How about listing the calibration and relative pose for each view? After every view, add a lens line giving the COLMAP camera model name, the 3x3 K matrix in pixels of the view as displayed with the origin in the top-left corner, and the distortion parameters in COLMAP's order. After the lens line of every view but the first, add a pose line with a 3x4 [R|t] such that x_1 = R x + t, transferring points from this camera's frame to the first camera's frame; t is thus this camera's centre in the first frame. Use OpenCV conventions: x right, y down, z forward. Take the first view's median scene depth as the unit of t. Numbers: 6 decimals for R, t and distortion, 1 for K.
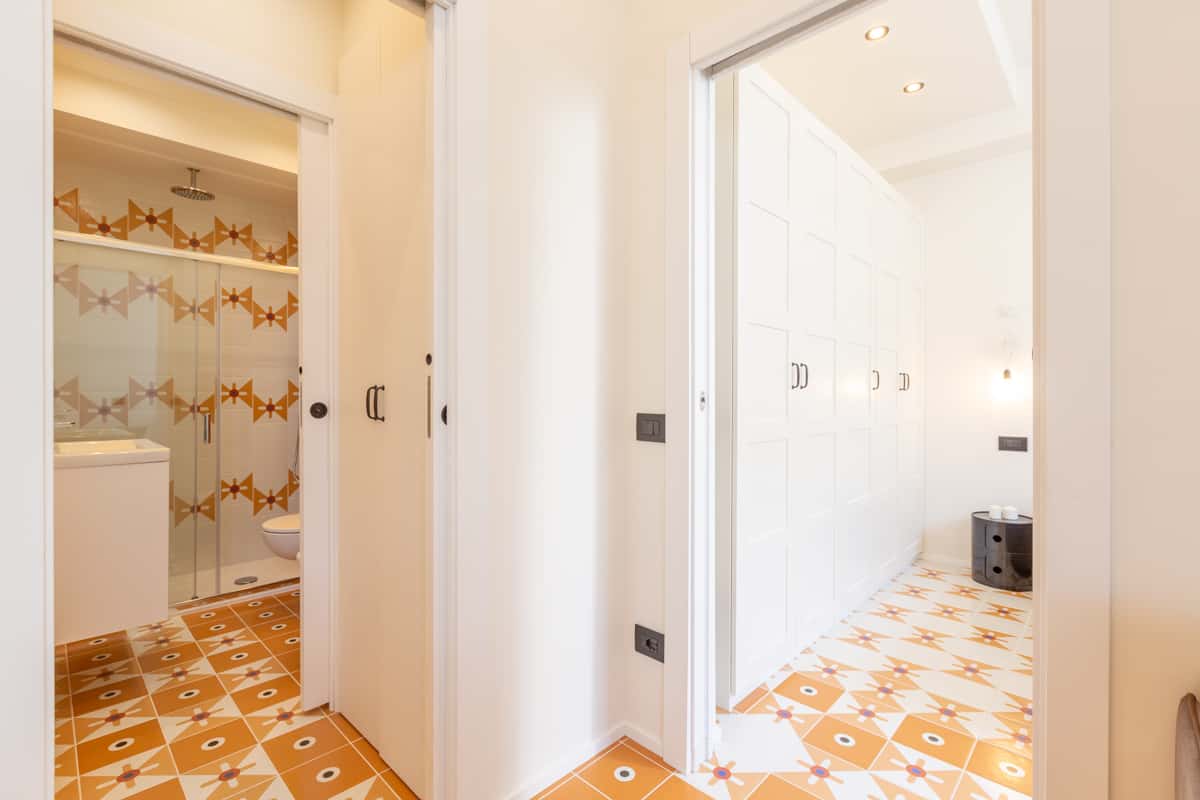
lens RADIAL K [[540.4, 0, 602.5], [0, 540.4, 395.2], [0, 0, 1]] dist [0.001732, 0.000547]
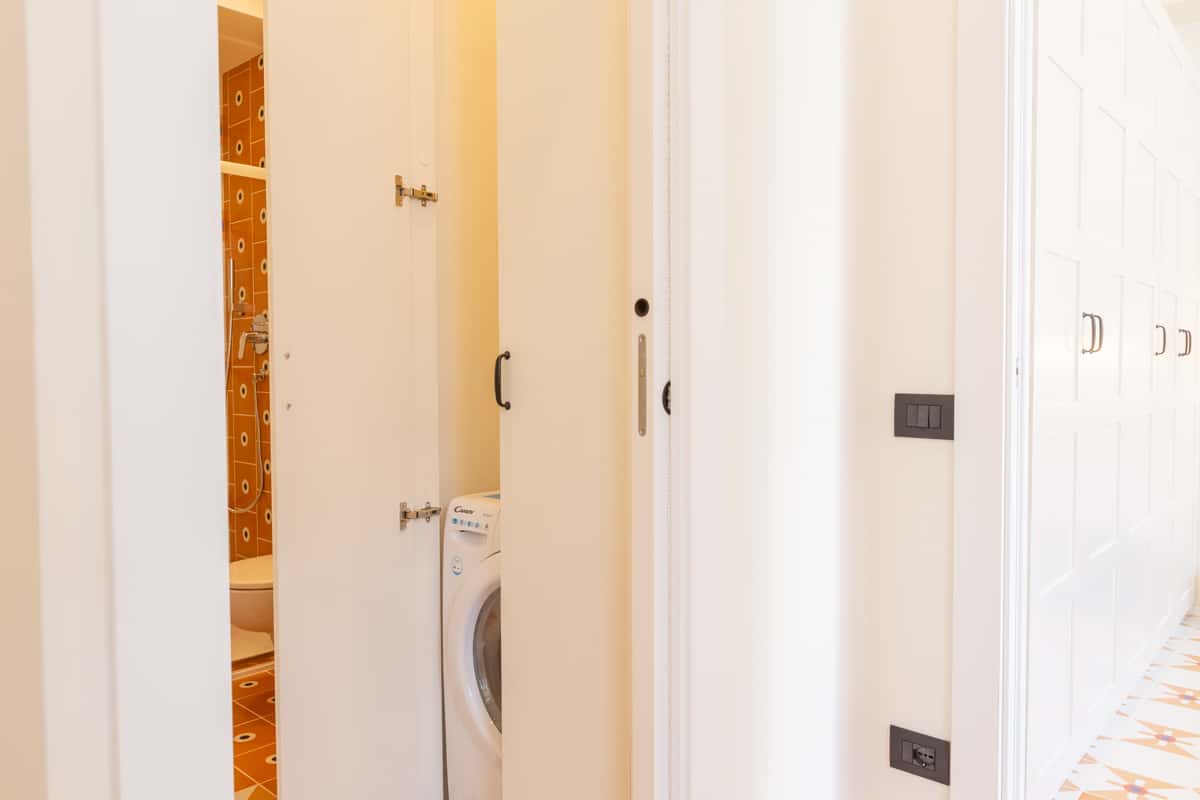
lens RADIAL K [[845.4, 0, 603.4], [0, 845.4, 396.0], [0, 0, 1]] dist [-0.002251, -0.003948]
pose [[0.999605, -0.007405, 0.027093, -0.167712], [0.006505, 0.999429, 0.033158, 0.000736], [-0.027323, -0.032969, 0.999083, 0.016700]]
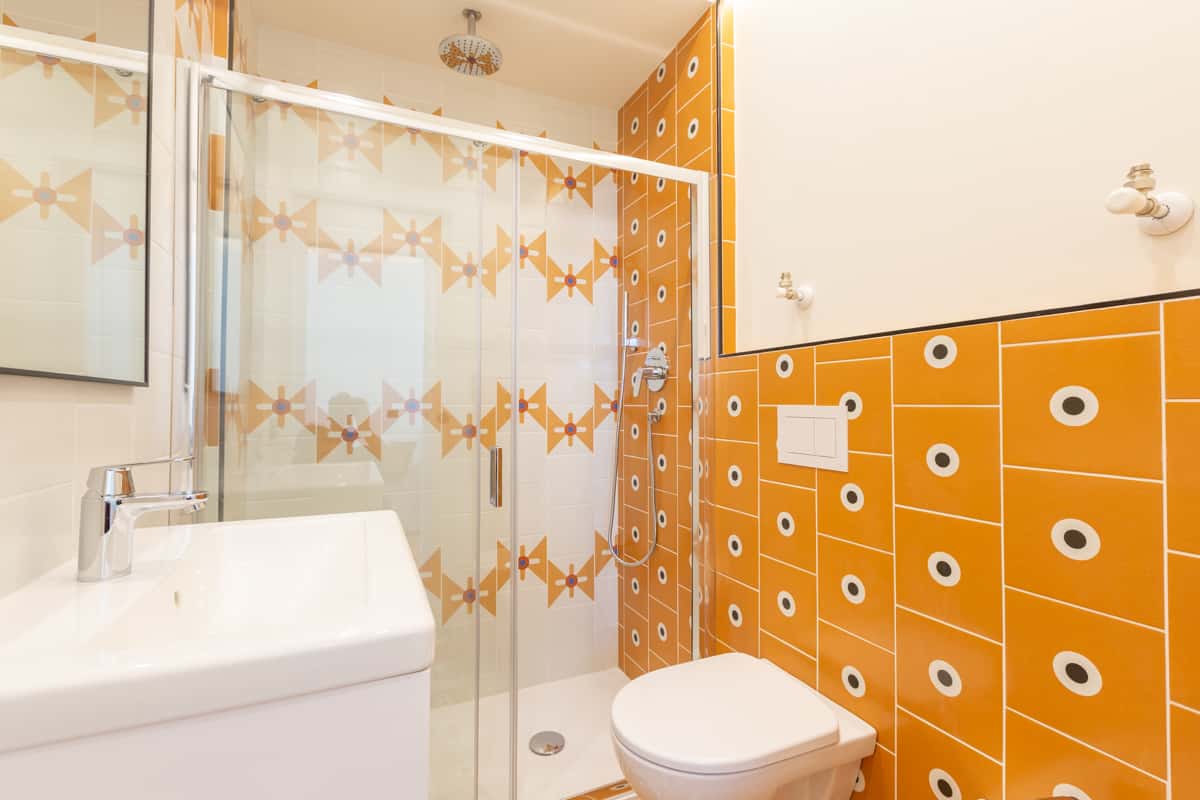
lens RADIAL K [[540.4, 0, 602.5], [0, 540.4, 395.2], [0, 0, 1]] dist [0.001732, 0.000547]
pose [[0.929845, -0.009017, -0.367842, -0.401520], [0.002104, 0.999814, -0.019190, -0.003852], [0.367946, 0.017069, 0.929690, 0.502644]]
